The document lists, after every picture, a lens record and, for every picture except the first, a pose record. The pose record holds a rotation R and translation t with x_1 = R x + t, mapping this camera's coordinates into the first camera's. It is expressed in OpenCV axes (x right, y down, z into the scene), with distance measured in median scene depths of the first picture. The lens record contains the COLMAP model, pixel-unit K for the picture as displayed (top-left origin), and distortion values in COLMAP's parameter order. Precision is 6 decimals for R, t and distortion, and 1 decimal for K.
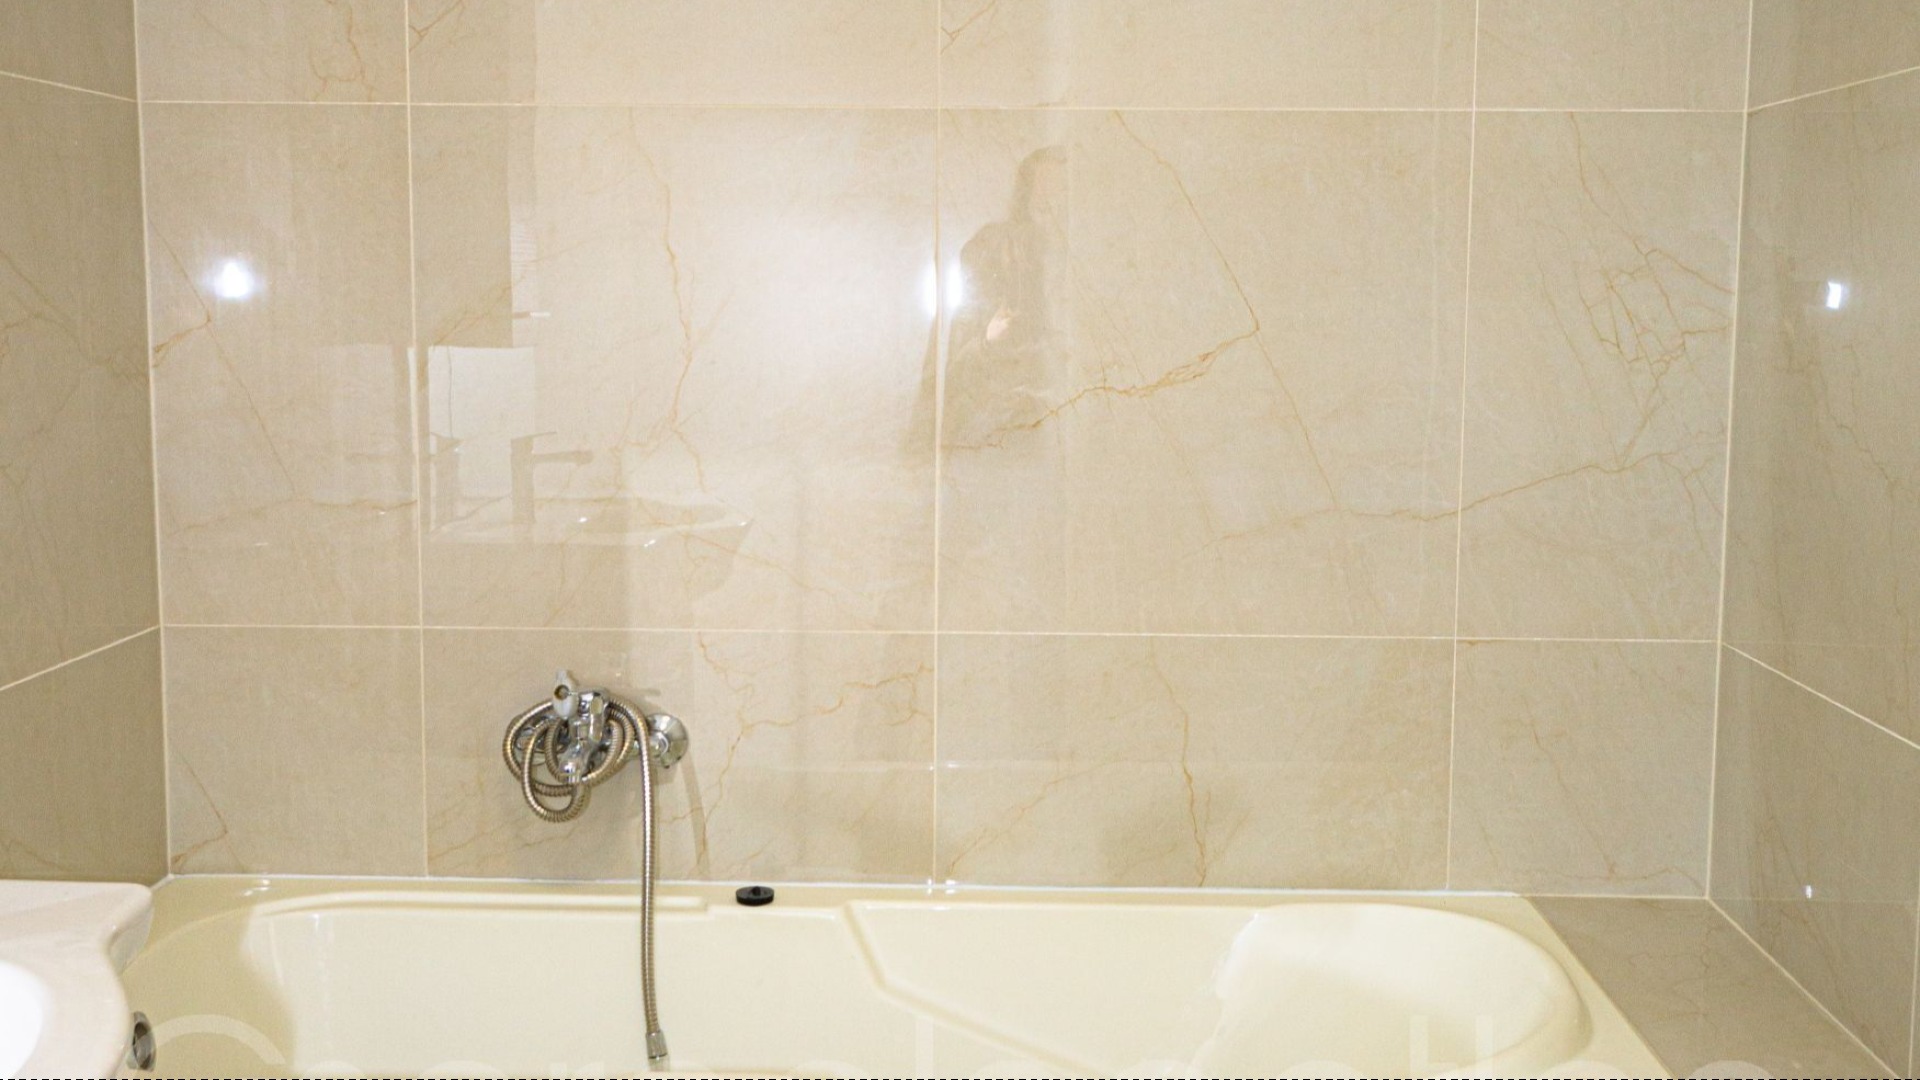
lens RADIAL K [[2009.3, 0, 961.2], [0, 2009.3, 532.8], [0, 0, 1]] dist [0.010564, 0.006812]
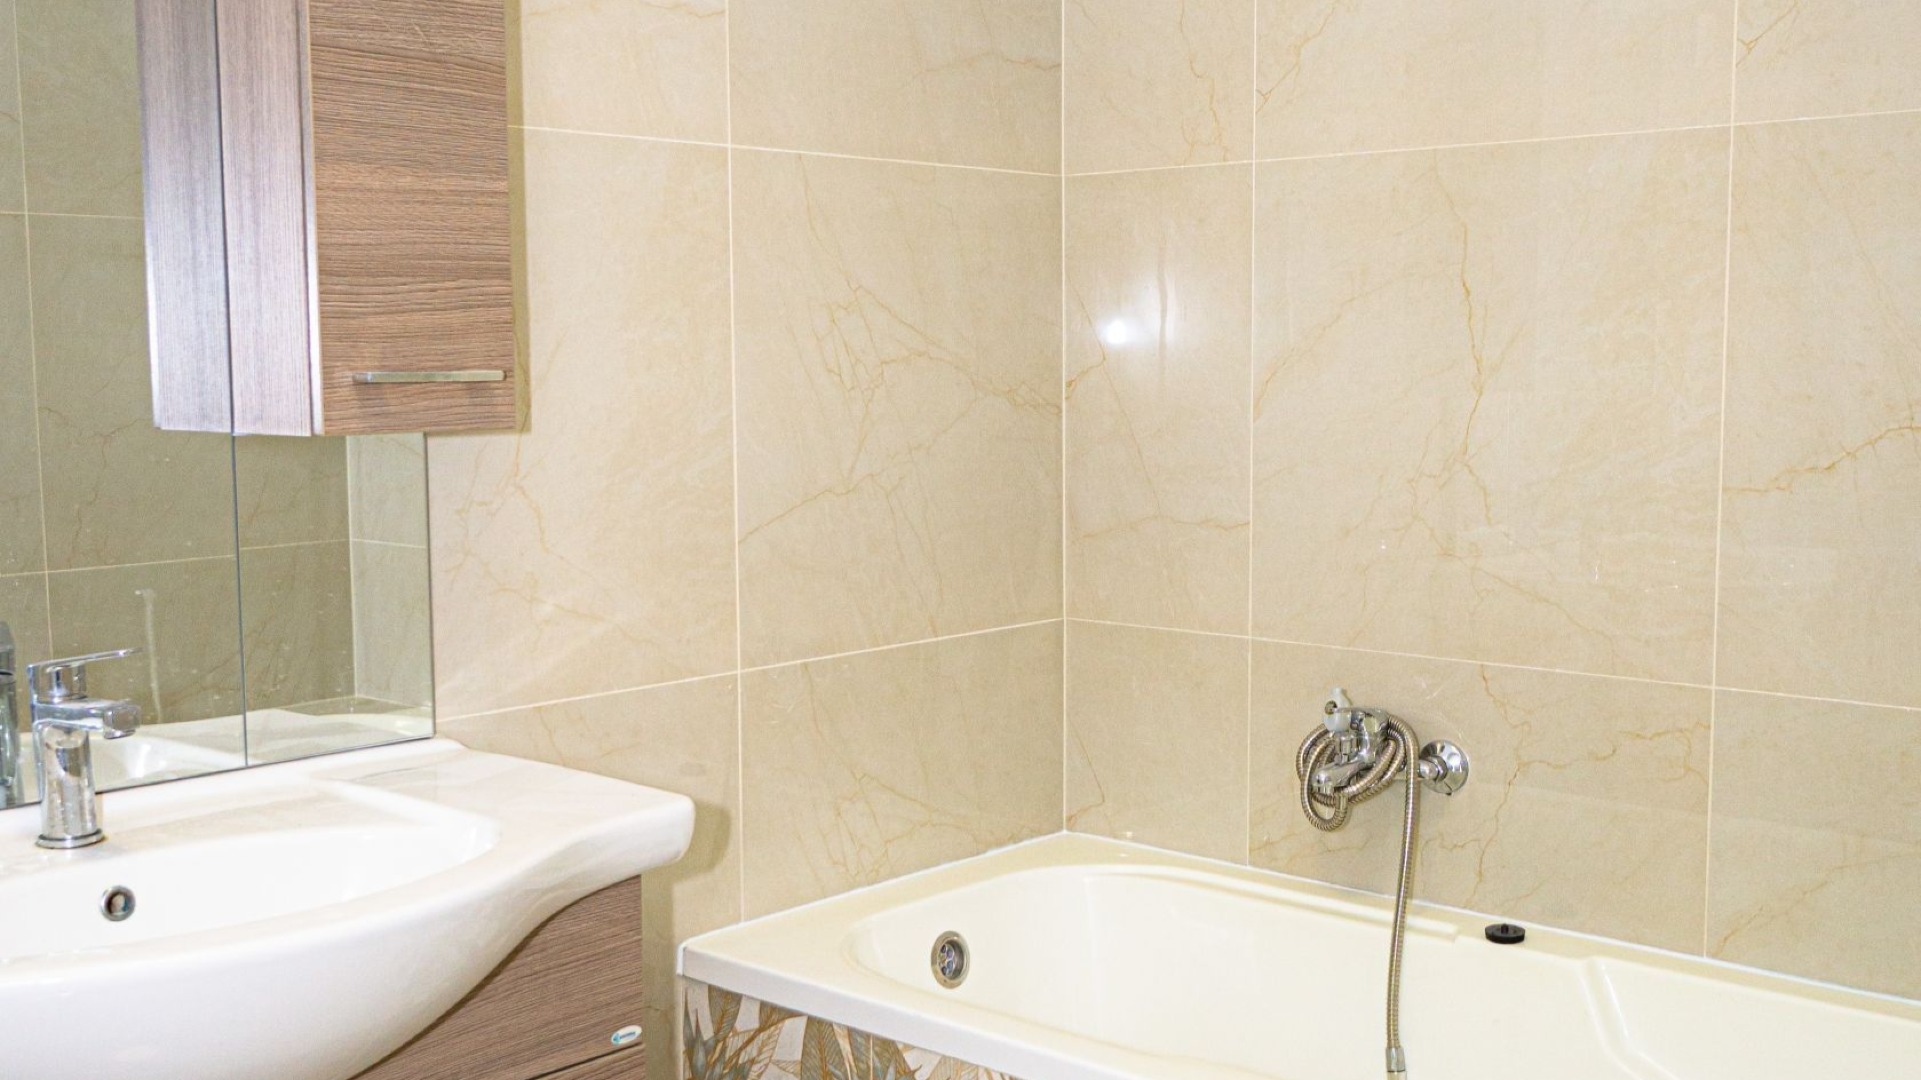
lens RADIAL K [[1984.6, 0, 960.1], [0, 1984.6, 546.3], [0, 0, 1]] dist [0.006937, 0.006701]
pose [[0.768328, 0.052448, -0.637904, 0.305764], [-0.059161, 0.998190, 0.010813, -0.005068], [0.637316, 0.029431, 0.770040, 0.066964]]
